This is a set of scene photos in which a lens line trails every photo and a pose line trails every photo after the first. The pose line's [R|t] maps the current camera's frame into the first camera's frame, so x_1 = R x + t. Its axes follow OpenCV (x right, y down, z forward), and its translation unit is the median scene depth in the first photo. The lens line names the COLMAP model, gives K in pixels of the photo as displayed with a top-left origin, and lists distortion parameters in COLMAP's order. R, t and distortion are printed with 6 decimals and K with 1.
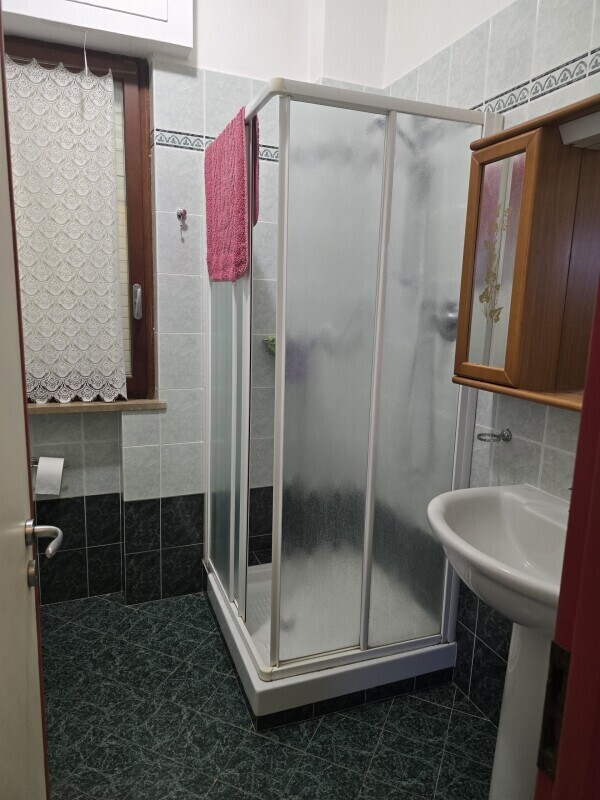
lens RADIAL K [[537.5, 0, 299.2], [0, 537.5, 399.9], [0, 0, 1]] dist [0.061219, -0.051363]
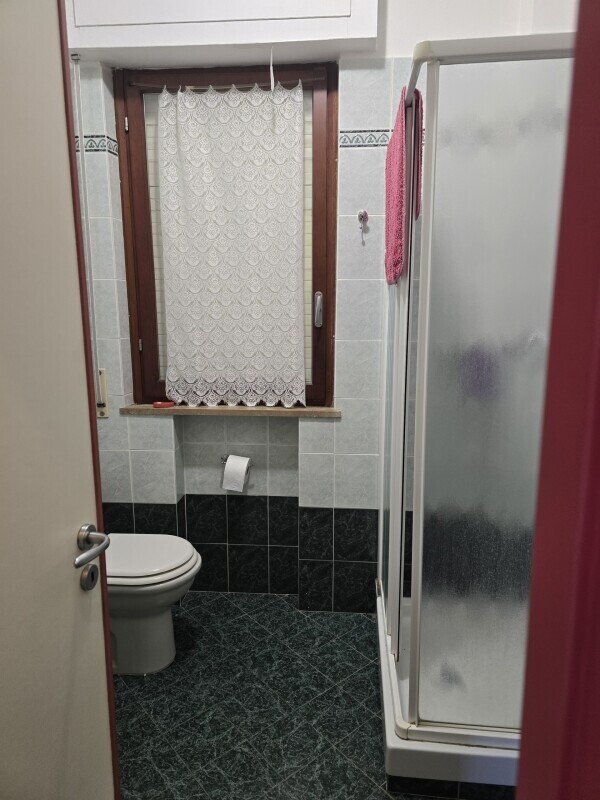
lens RADIAL K [[537.5, 0, 303.9], [0, 537.5, 399.9], [0, 0, 1]] dist [0.061219, -0.051363]
pose [[0.895966, 0.047921, -0.441531, 0.129334], [-0.052043, 0.998641, 0.002779, -0.016286], [0.441064, 0.020489, 0.897242, 0.106288]]
